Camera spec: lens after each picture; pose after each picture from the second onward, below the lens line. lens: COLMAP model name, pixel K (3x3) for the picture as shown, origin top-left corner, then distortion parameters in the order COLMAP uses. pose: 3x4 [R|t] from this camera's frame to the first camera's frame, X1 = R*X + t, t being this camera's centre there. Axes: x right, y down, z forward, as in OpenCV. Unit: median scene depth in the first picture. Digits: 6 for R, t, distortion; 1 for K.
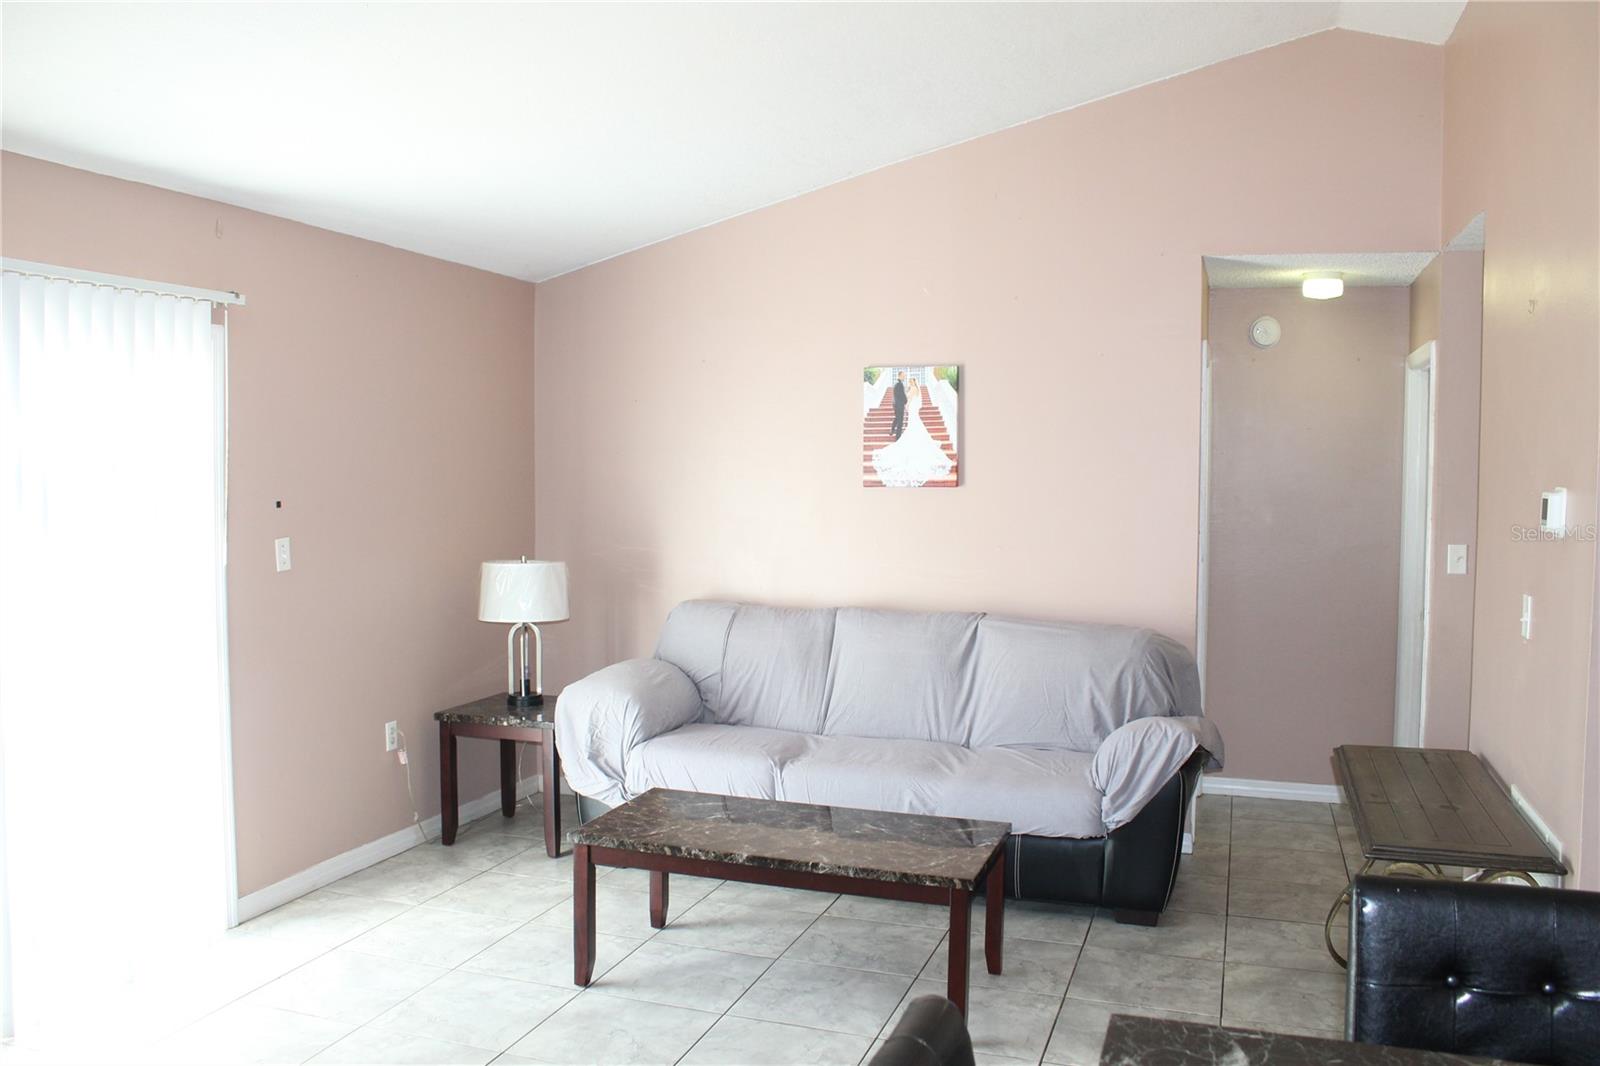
lens RADIAL K [[1316.5, 0, 794.8], [0, 1316.5, 513.2], [0, 0, 1]] dist [-0.169014, 0.146455]
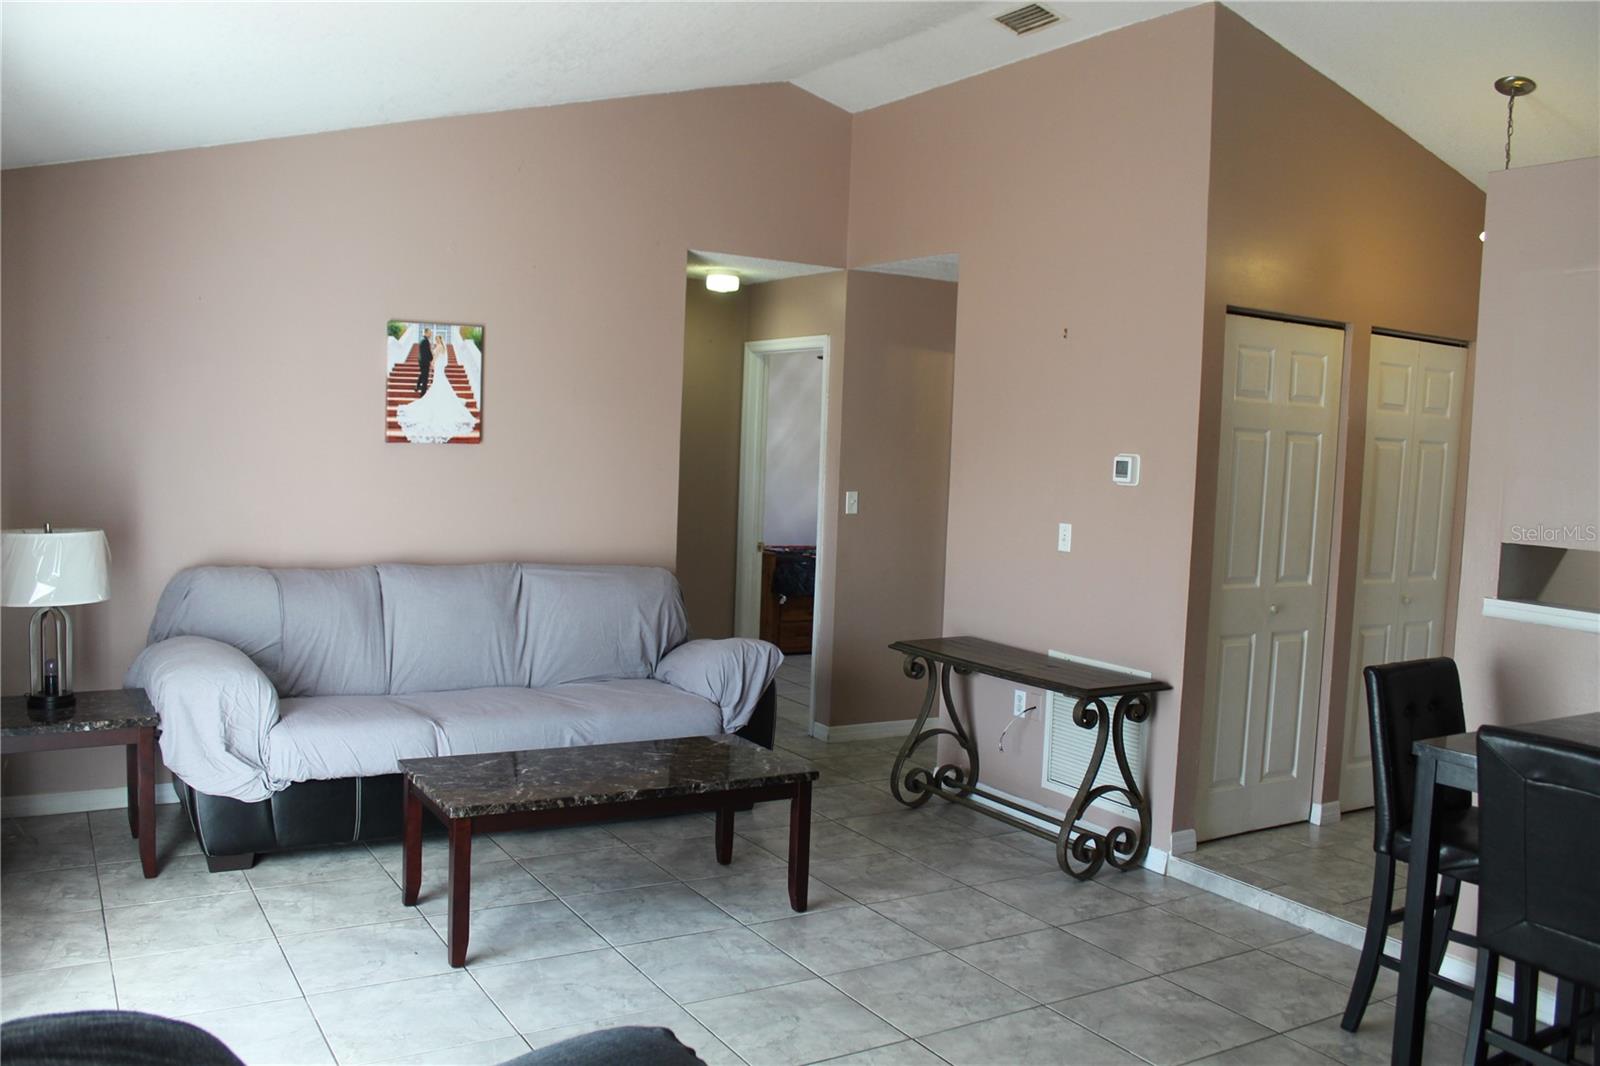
lens RADIAL K [[1316.5, 0, 794.8], [0, 1316.5, 513.2], [0, 0, 1]] dist [-0.169014, 0.146455]
pose [[0.645461, -0.027263, 0.763306, -0.506032], [-0.001968, 0.999300, 0.037356, -0.004012], [-0.763791, -0.025614, 0.644956, 0.141516]]
